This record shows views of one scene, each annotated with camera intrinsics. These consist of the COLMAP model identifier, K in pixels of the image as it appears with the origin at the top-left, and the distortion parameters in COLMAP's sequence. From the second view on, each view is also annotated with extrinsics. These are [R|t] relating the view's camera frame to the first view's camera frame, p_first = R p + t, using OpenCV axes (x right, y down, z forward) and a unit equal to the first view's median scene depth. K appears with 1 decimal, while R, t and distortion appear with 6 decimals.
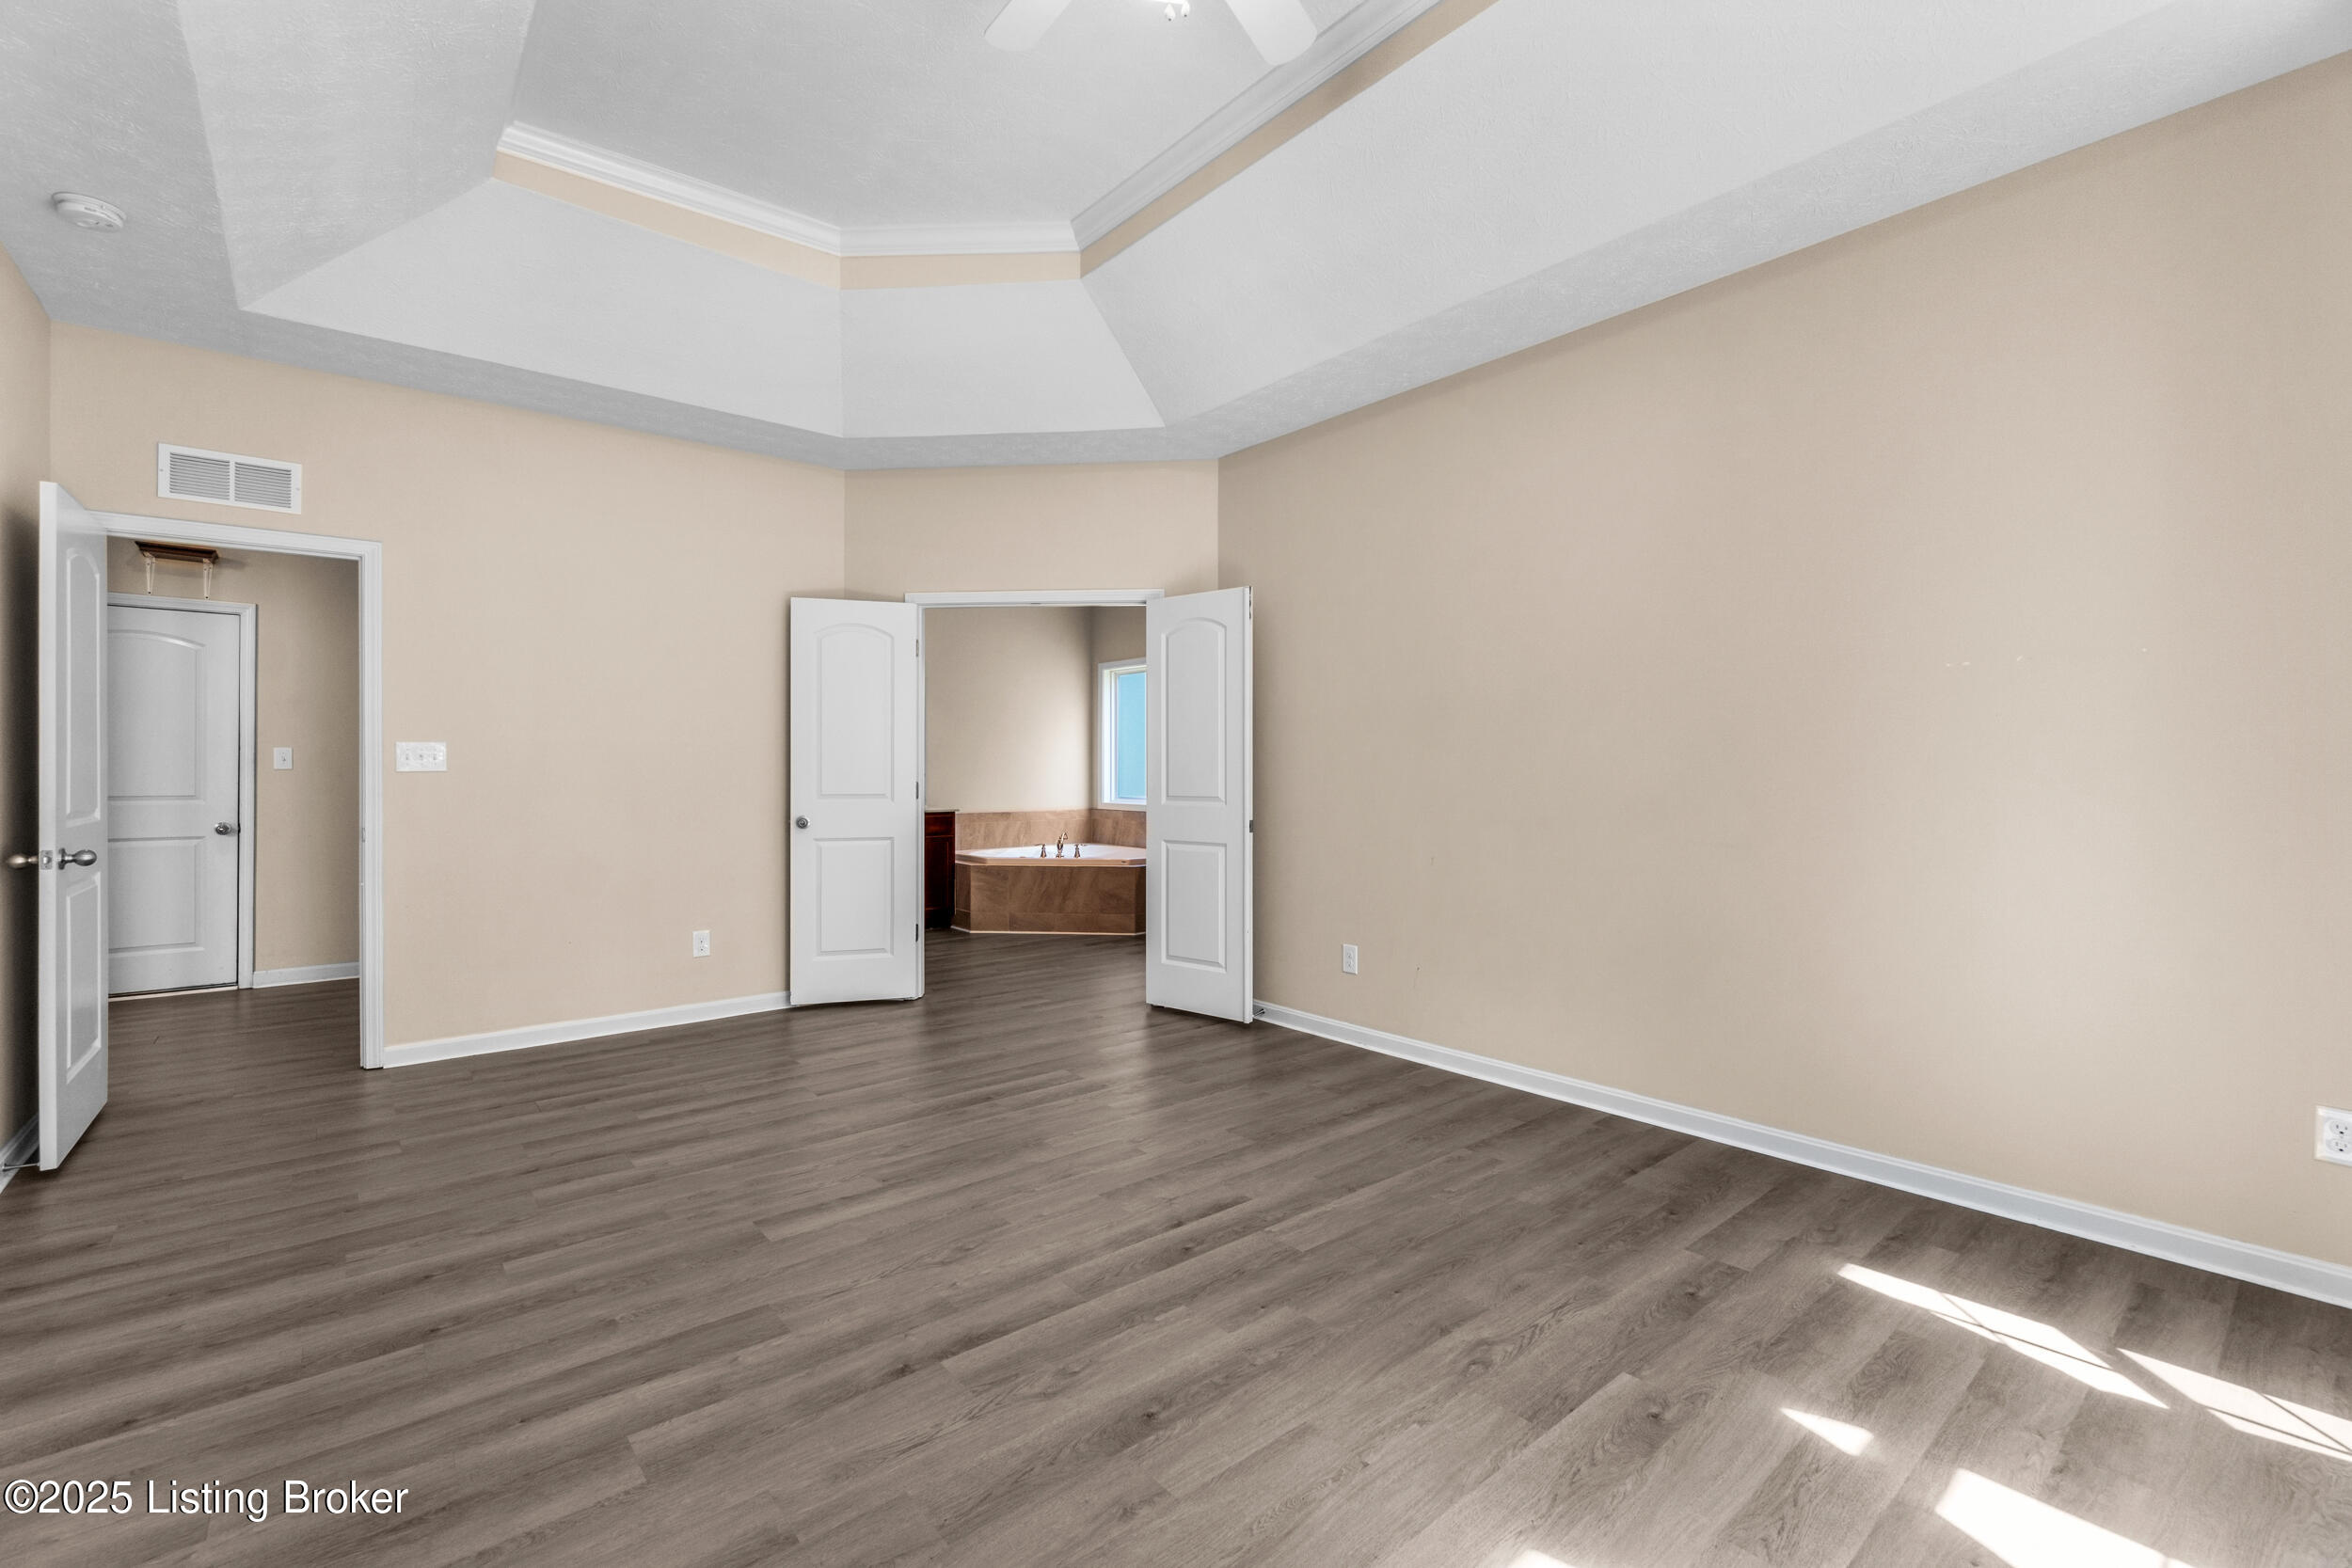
lens RADIAL K [[1024.7, 0, 1157.0], [0, 1024.7, 777.6], [0, 0, 1]] dist [-0.003003, -0.000027]
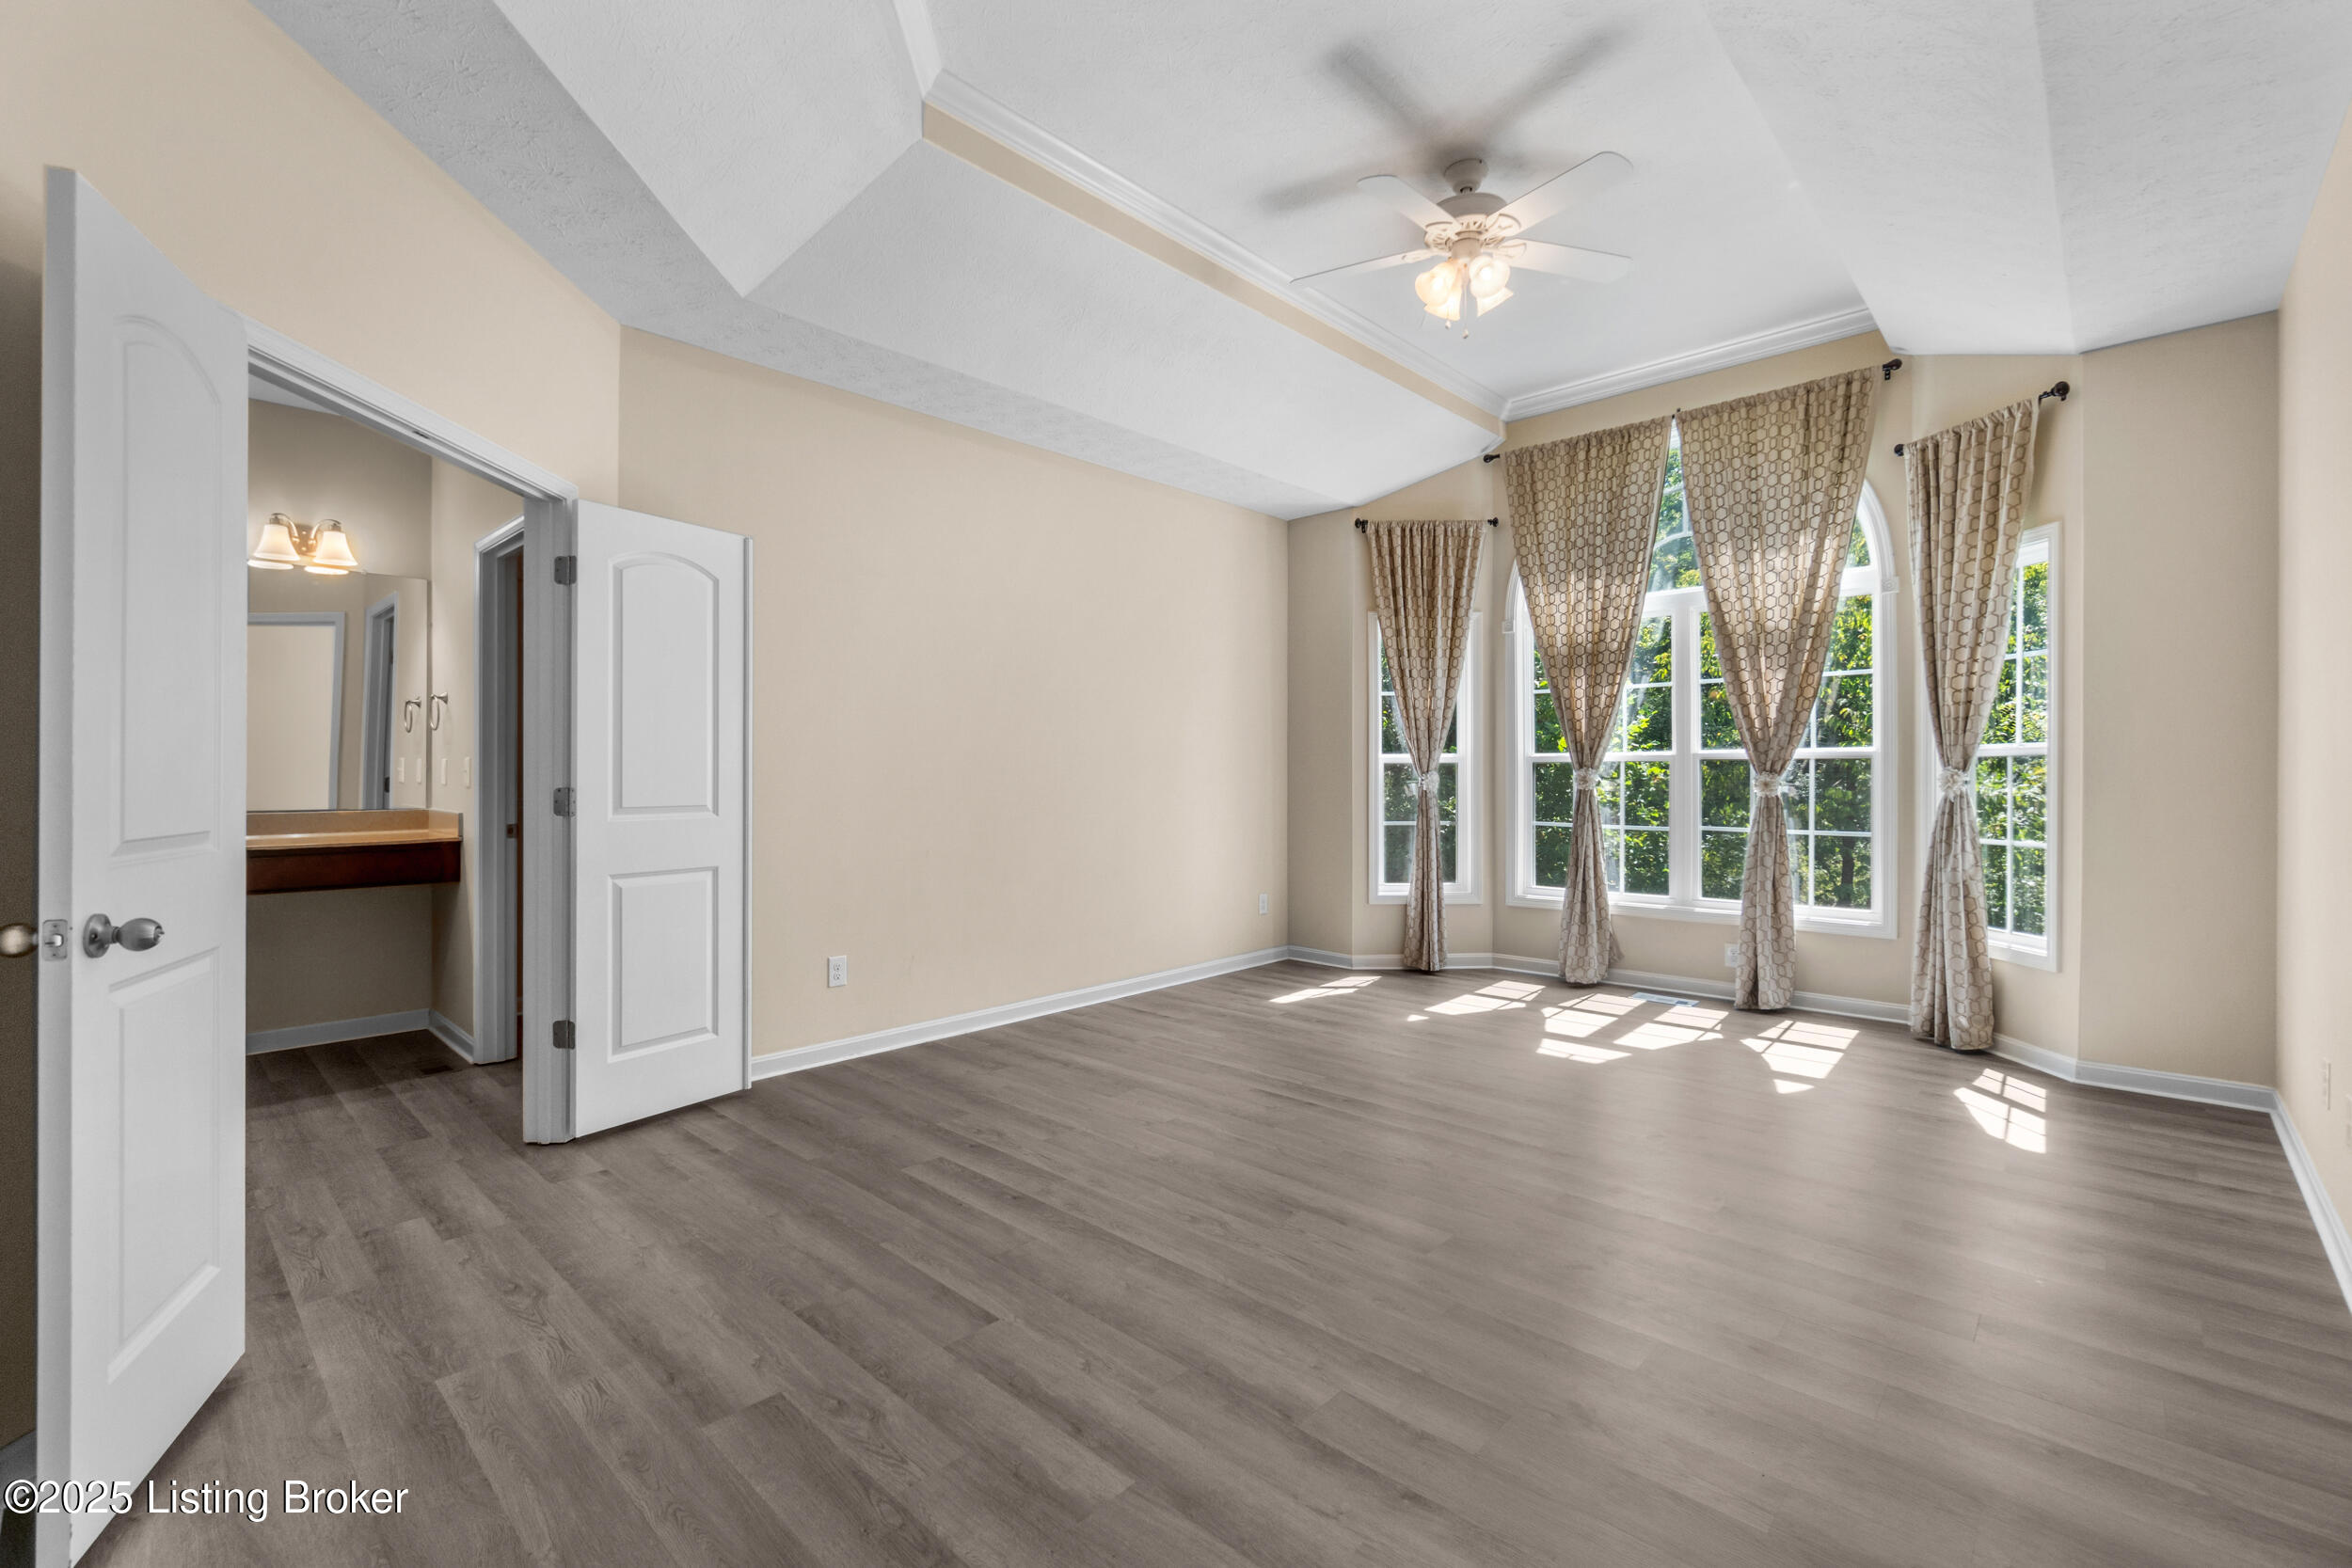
lens RADIAL K [[1024.7, 0, 1157.0], [0, 1024.7, 777.6], [0, 0, 1]] dist [-0.003003, -0.000027]
pose [[-0.140866, -0.001359, 0.990028, -0.983251], [0.003200, 0.999993, 0.001828, -0.002309], [-0.990024, 0.003425, -0.140860, 1.051052]]
